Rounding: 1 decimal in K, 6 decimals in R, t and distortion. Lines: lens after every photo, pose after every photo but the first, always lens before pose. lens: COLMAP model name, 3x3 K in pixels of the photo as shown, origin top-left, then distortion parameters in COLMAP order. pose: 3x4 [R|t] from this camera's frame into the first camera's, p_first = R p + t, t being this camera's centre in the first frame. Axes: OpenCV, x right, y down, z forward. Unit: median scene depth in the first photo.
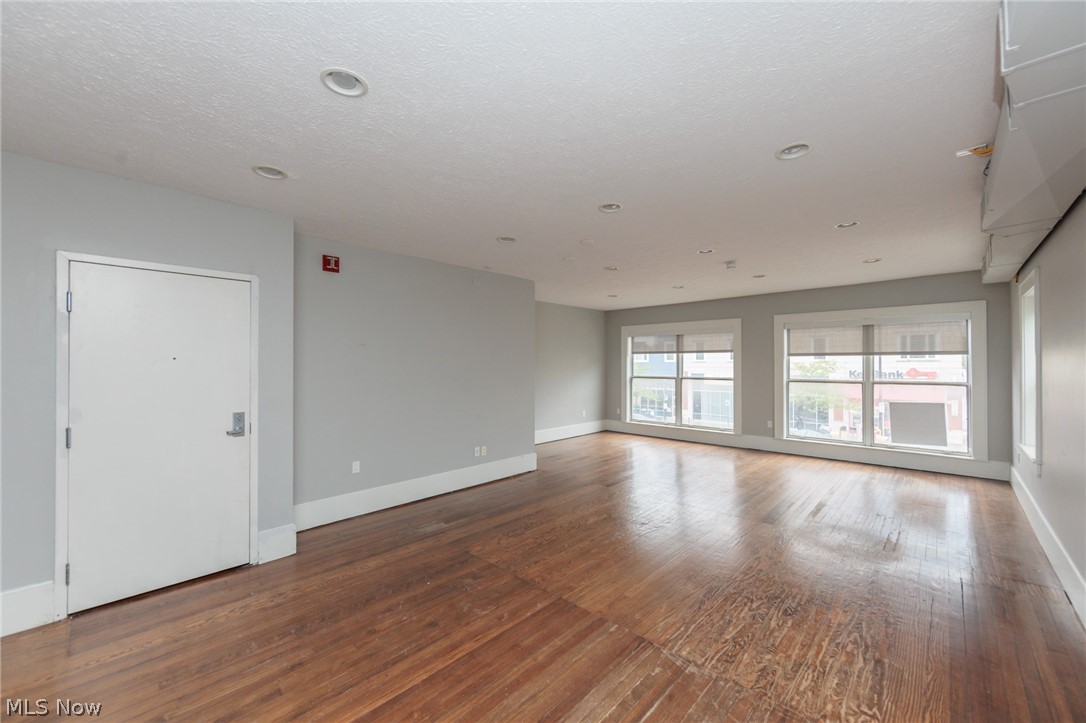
lens RADIAL K [[430.2, 0, 543.0], [0, 430.2, 361.5], [0, 0, 1]] dist [0.000034, -0.000061]
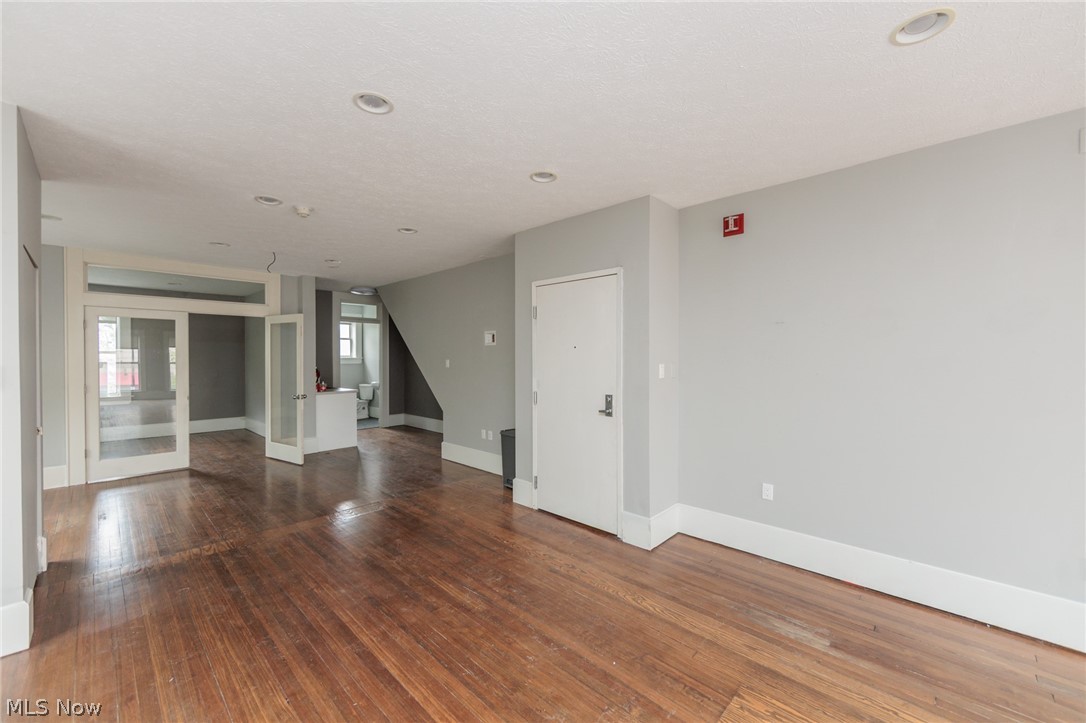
lens RADIAL K [[430.2, 0, 543.0], [0, 430.2, 361.5], [0, 0, 1]] dist [0.000034, -0.000061]
pose [[-0.006431, 0.017370, -0.999828, 0.378461], [0.006738, 0.999827, 0.017327, 0.011202], [0.999957, -0.006625, -0.006547, 0.793767]]
